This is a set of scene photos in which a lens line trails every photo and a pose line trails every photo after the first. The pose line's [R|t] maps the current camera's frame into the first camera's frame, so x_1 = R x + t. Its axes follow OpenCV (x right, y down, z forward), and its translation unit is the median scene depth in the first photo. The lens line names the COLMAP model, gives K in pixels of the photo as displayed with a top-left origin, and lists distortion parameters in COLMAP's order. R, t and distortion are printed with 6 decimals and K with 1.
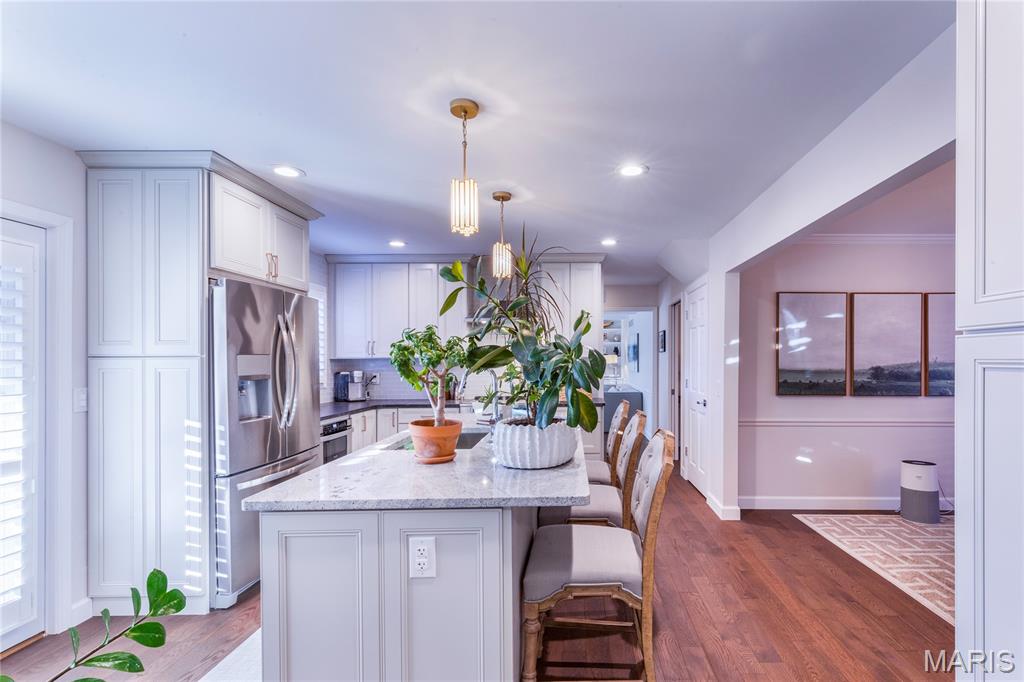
lens RADIAL K [[452.5, 0, 521.7], [0, 452.5, 362.8], [0, 0, 1]] dist [0.000567, 0.000420]
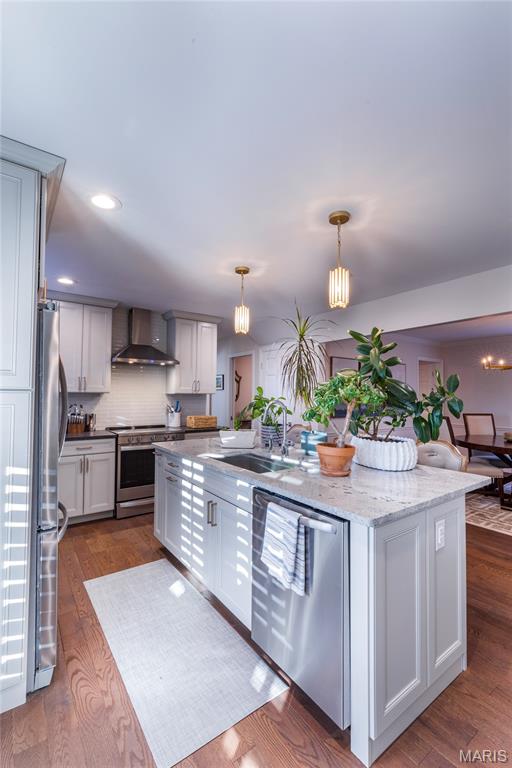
lens RADIAL K [[339.4, 0, 256.9], [0, 339.4, 388.3], [0, 0, 1]] dist [0.000567, 0.000420]
pose [[0.802018, 0.029419, 0.596574, -0.747315], [-0.014705, 0.999456, -0.029517, -0.003848], [-0.597118, 0.014900, 0.802015, 0.245639]]
